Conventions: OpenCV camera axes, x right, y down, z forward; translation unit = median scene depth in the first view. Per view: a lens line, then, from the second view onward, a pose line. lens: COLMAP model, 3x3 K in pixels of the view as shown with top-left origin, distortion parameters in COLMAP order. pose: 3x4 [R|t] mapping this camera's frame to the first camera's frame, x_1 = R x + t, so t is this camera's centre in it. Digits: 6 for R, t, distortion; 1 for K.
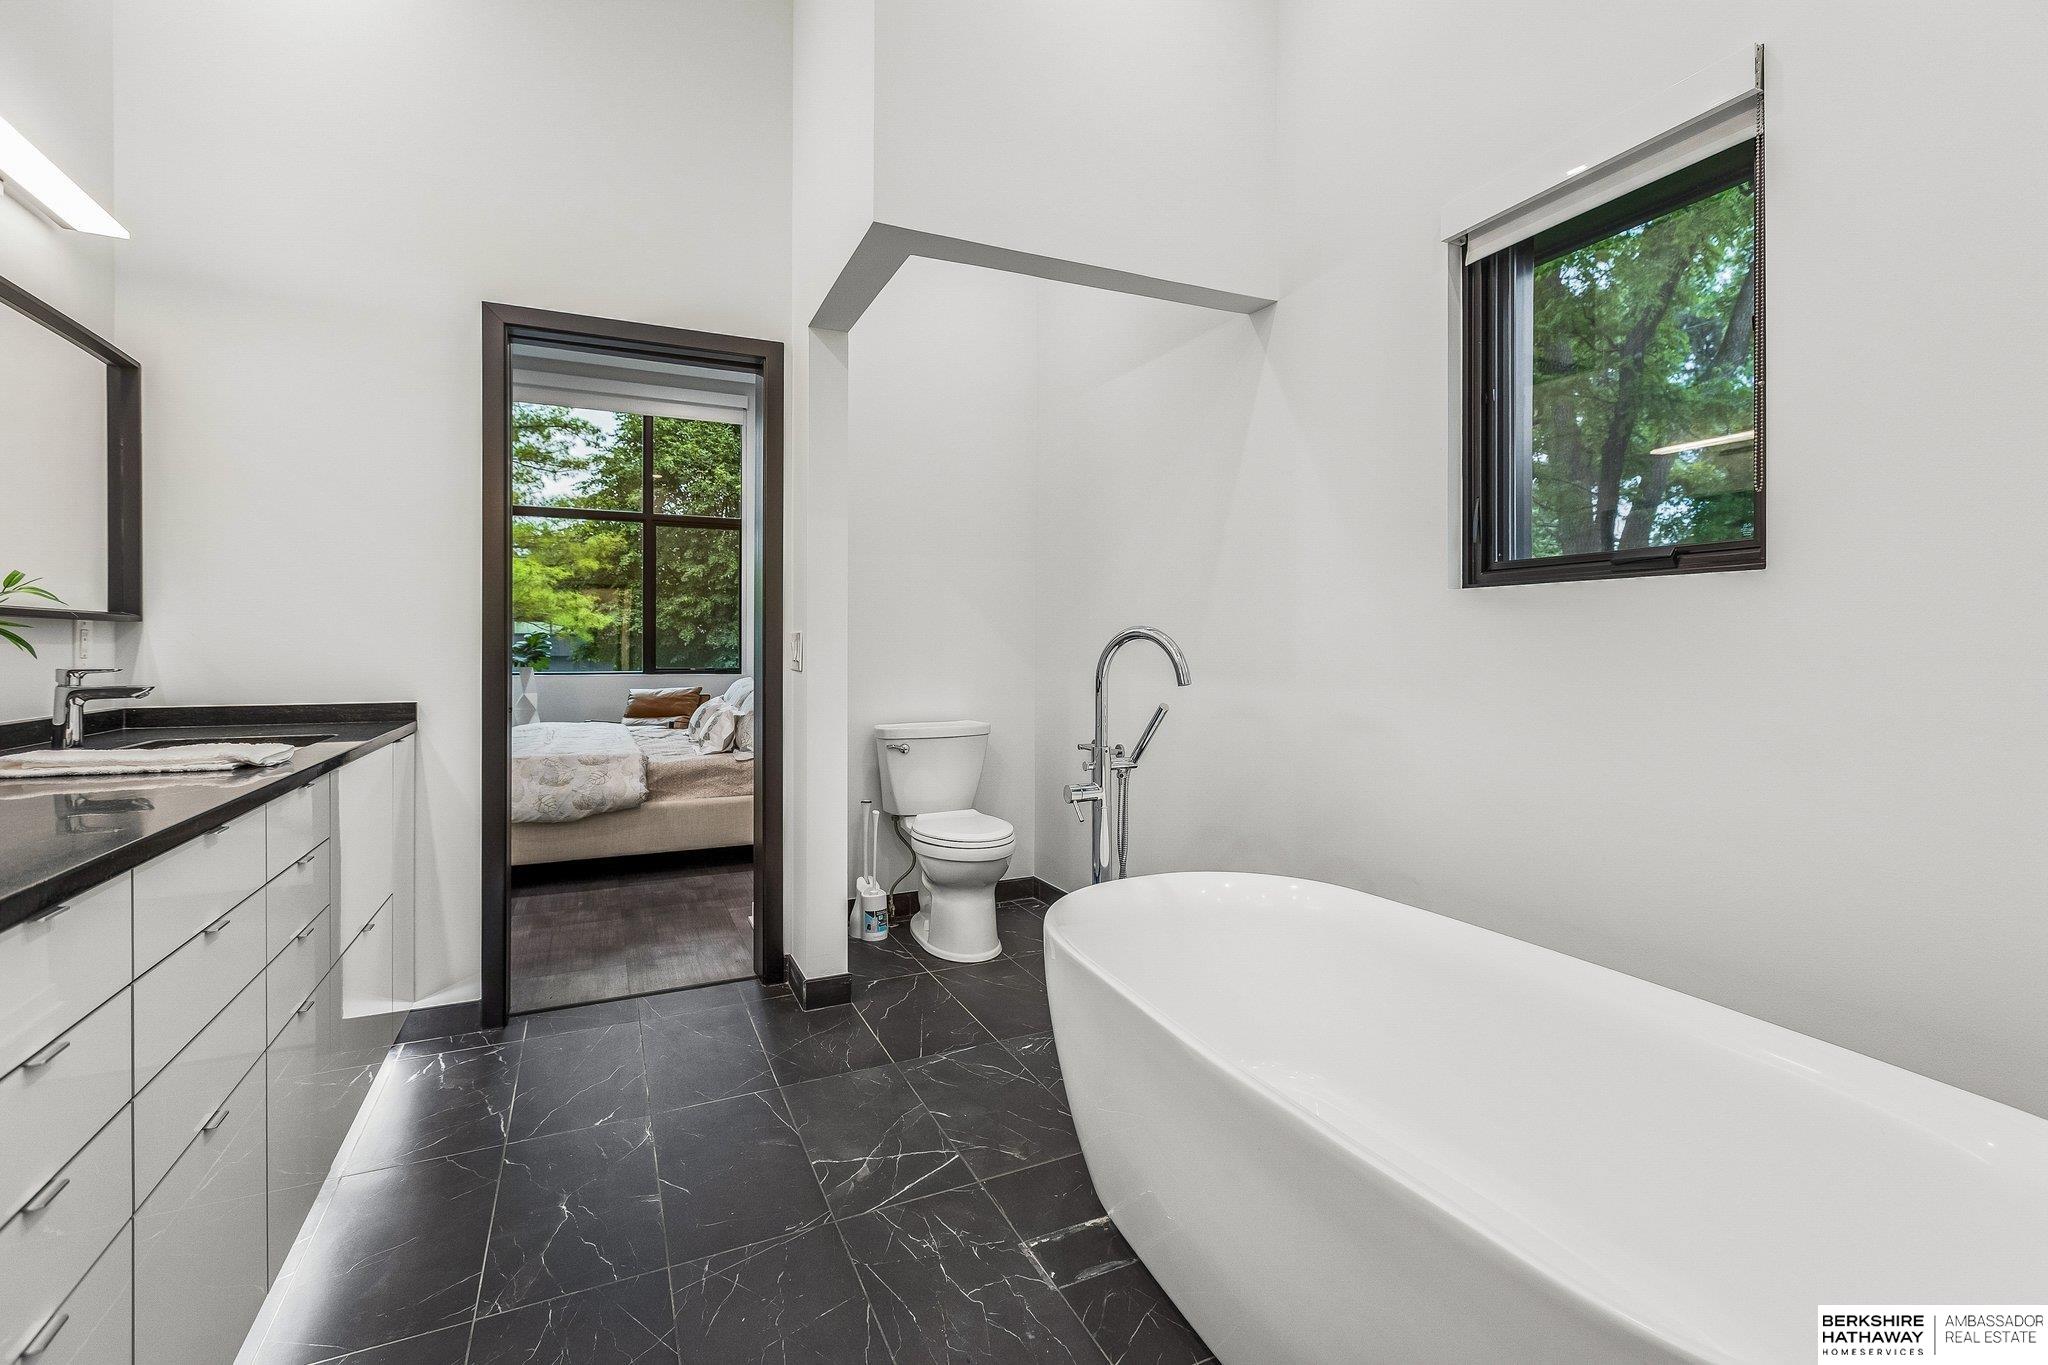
lens RADIAL K [[916.8, 0, 1024.7], [0, 916.8, 669.4], [0, 0, 1]] dist [-0.002519, -0.000537]
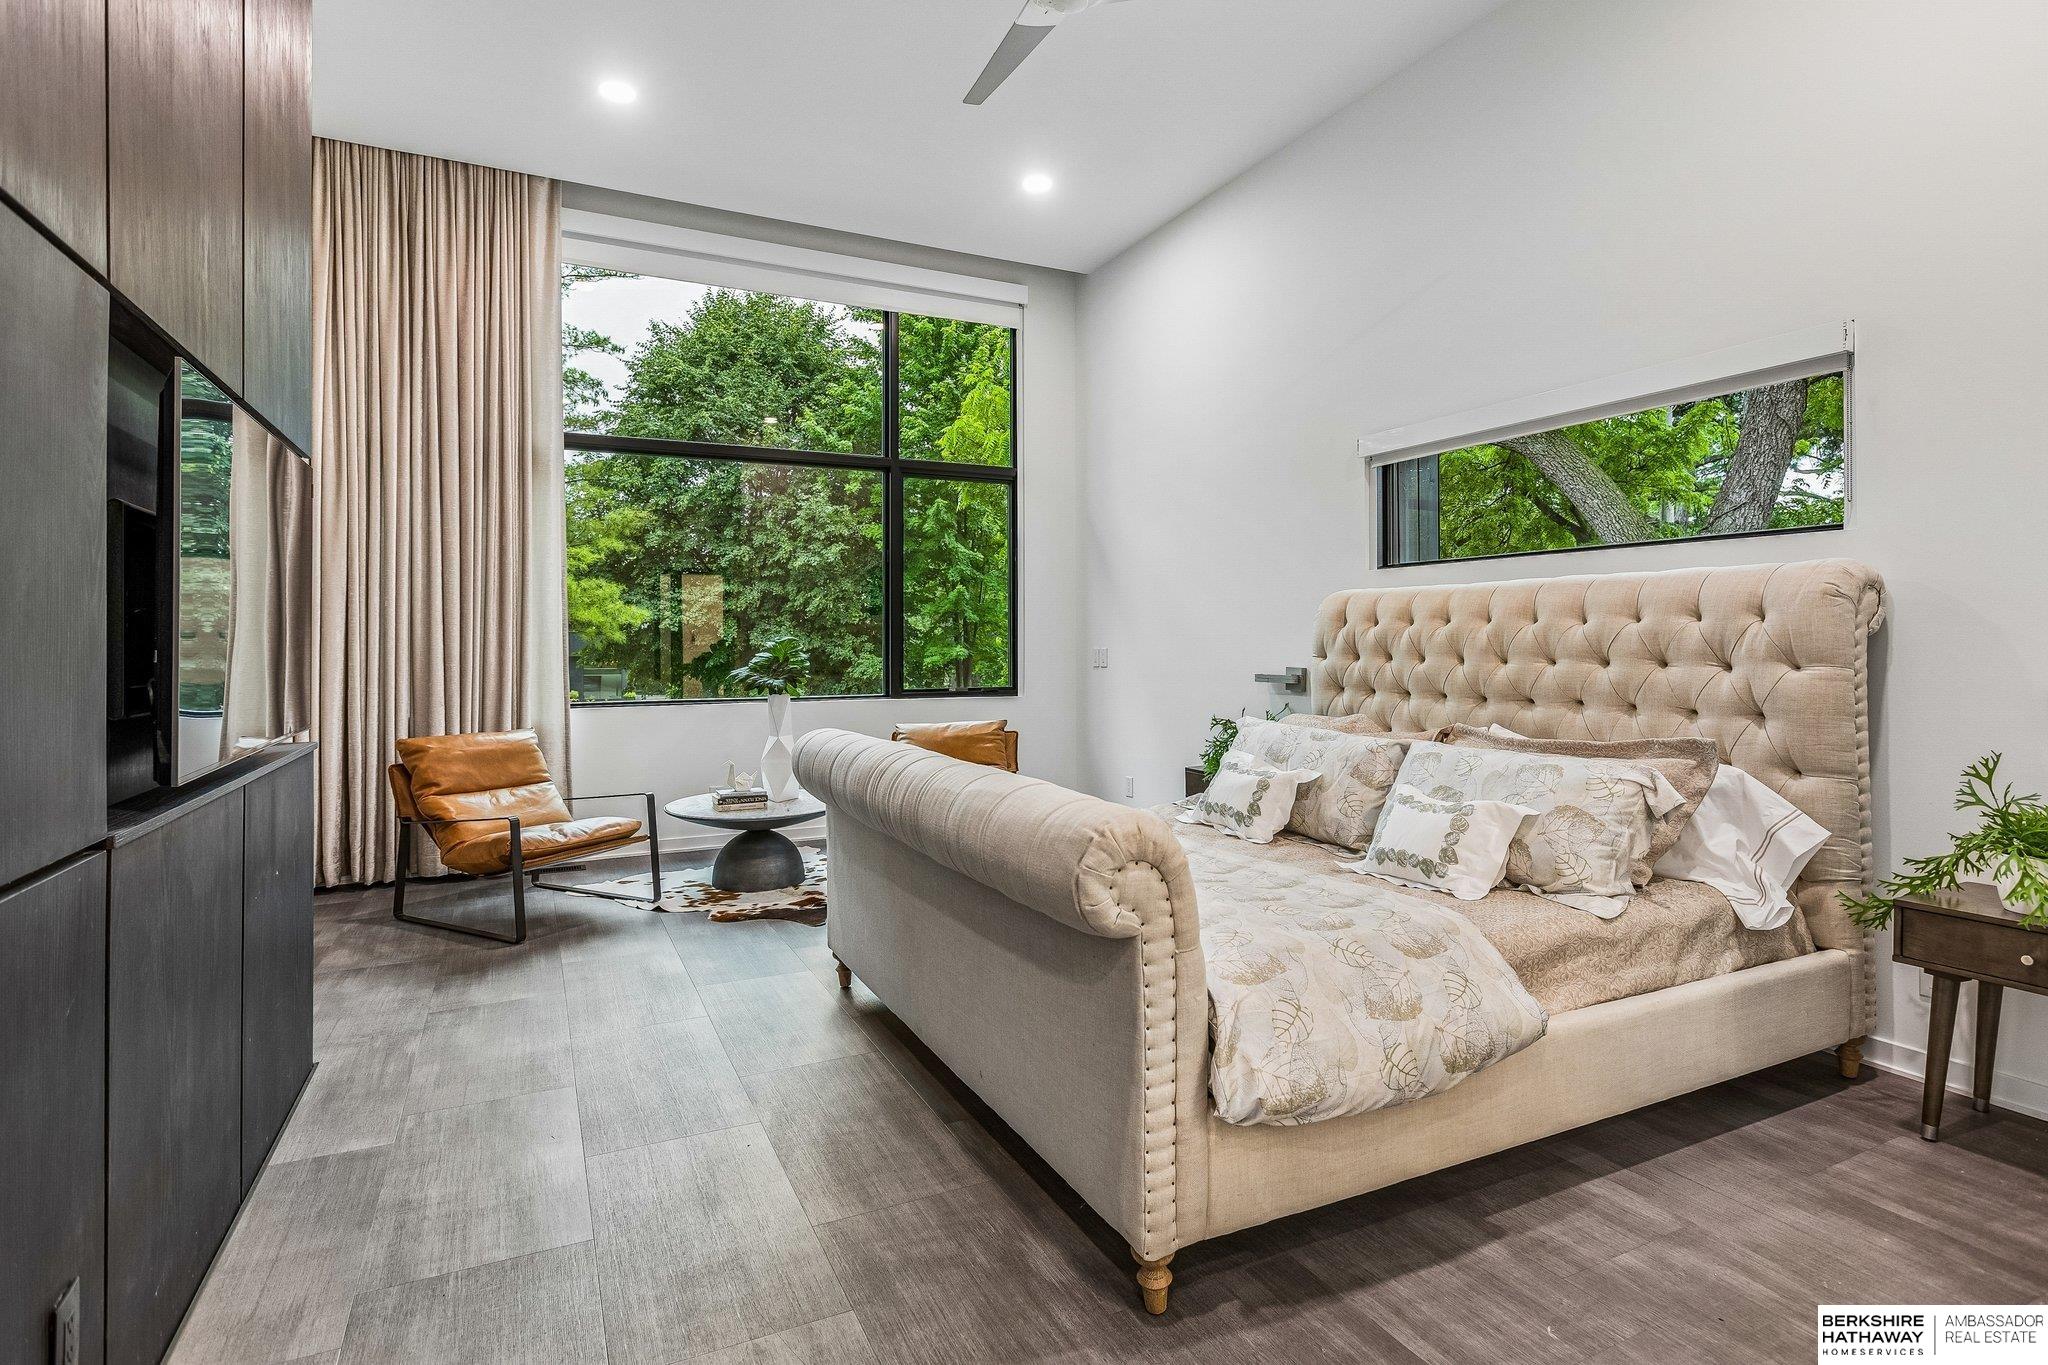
lens RADIAL K [[1011.5, 0, 1023.5], [0, 1011.5, 666.4], [0, 0, 1]] dist [-0.007476, 0.001618]
pose [[0.999696, -0.003736, 0.024370, -0.129308], [0.003722, 0.999993, 0.000599, -0.006879], [-0.024372, -0.000508, 0.999703, 0.099817]]
